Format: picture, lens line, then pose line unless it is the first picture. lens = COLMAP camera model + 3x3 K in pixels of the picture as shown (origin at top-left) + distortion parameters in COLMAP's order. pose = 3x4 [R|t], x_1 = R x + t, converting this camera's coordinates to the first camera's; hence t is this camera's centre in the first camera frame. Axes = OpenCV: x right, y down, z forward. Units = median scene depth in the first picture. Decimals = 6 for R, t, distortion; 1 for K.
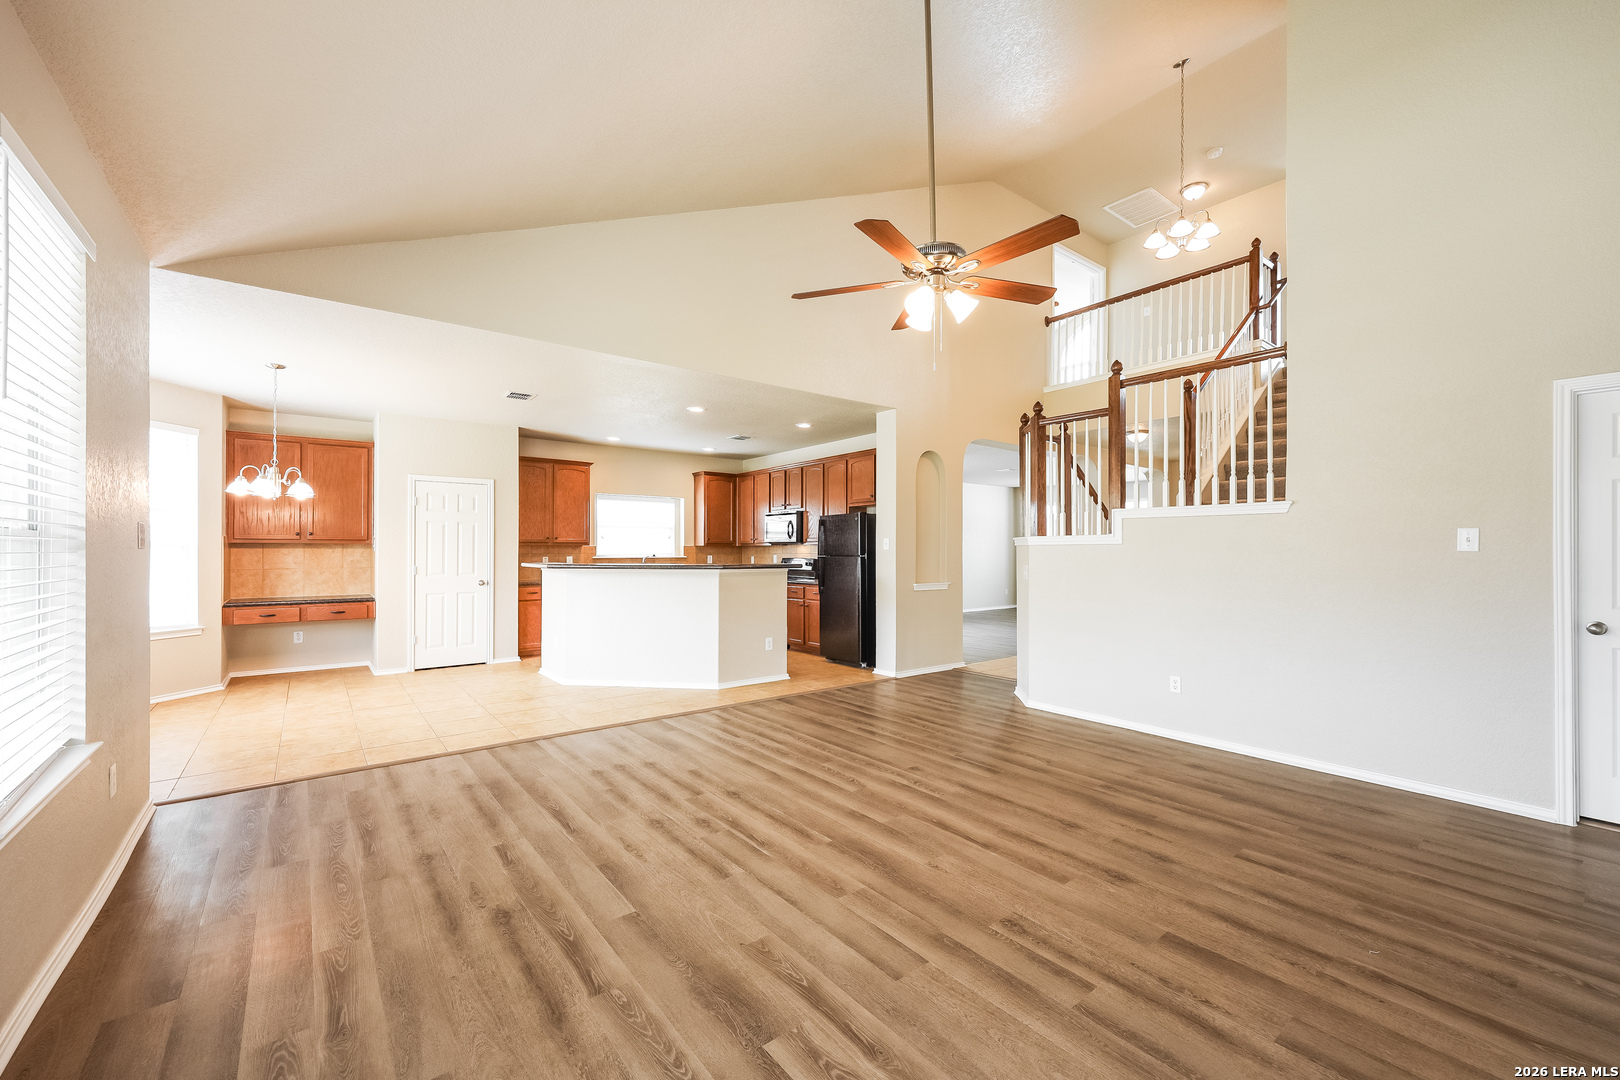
lens RADIAL K [[652.0, 0, 810.2], [0, 652.0, 546.6], [0, 0, 1]] dist [0.009502, 0.000181]
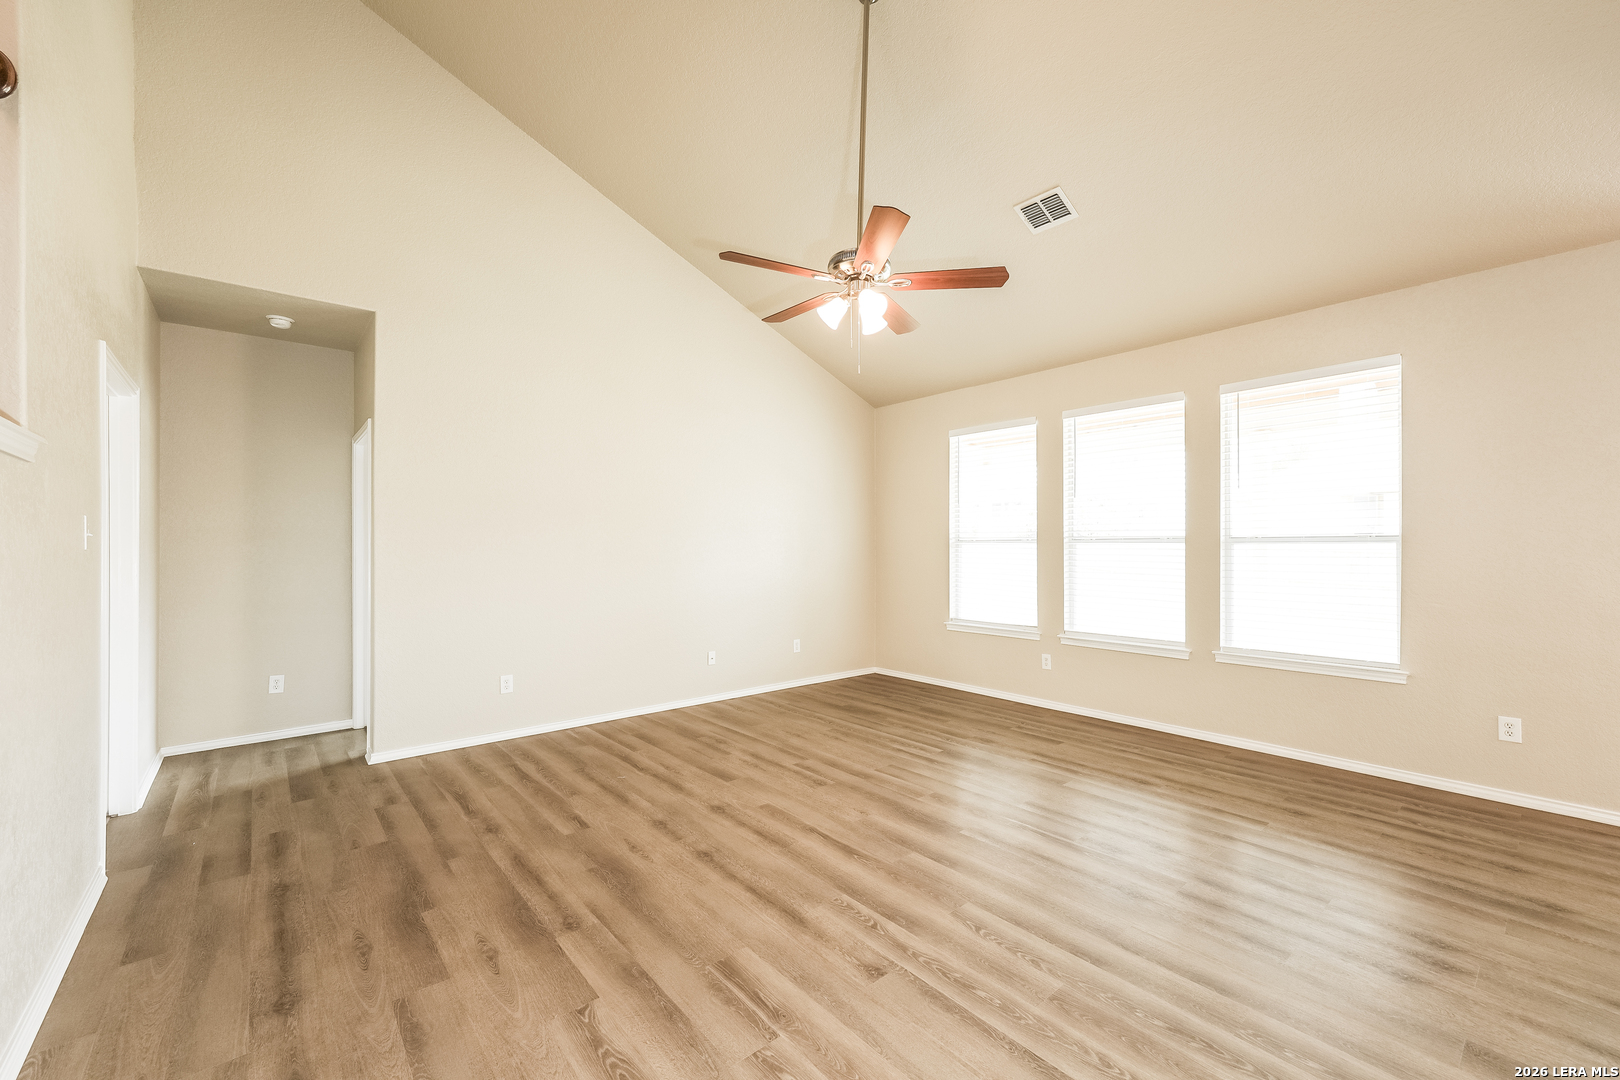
lens RADIAL K [[652.0, 0, 812.8], [0, 652.0, 541.8], [0, 0, 1]] dist [0.009502, 0.000181]
pose [[-0.999134, 0.000224, -0.041598, 0.297714], [0.000866, 0.999881, -0.015404, 0.011381], [0.041589, -0.015427, -0.999016, 1.966814]]
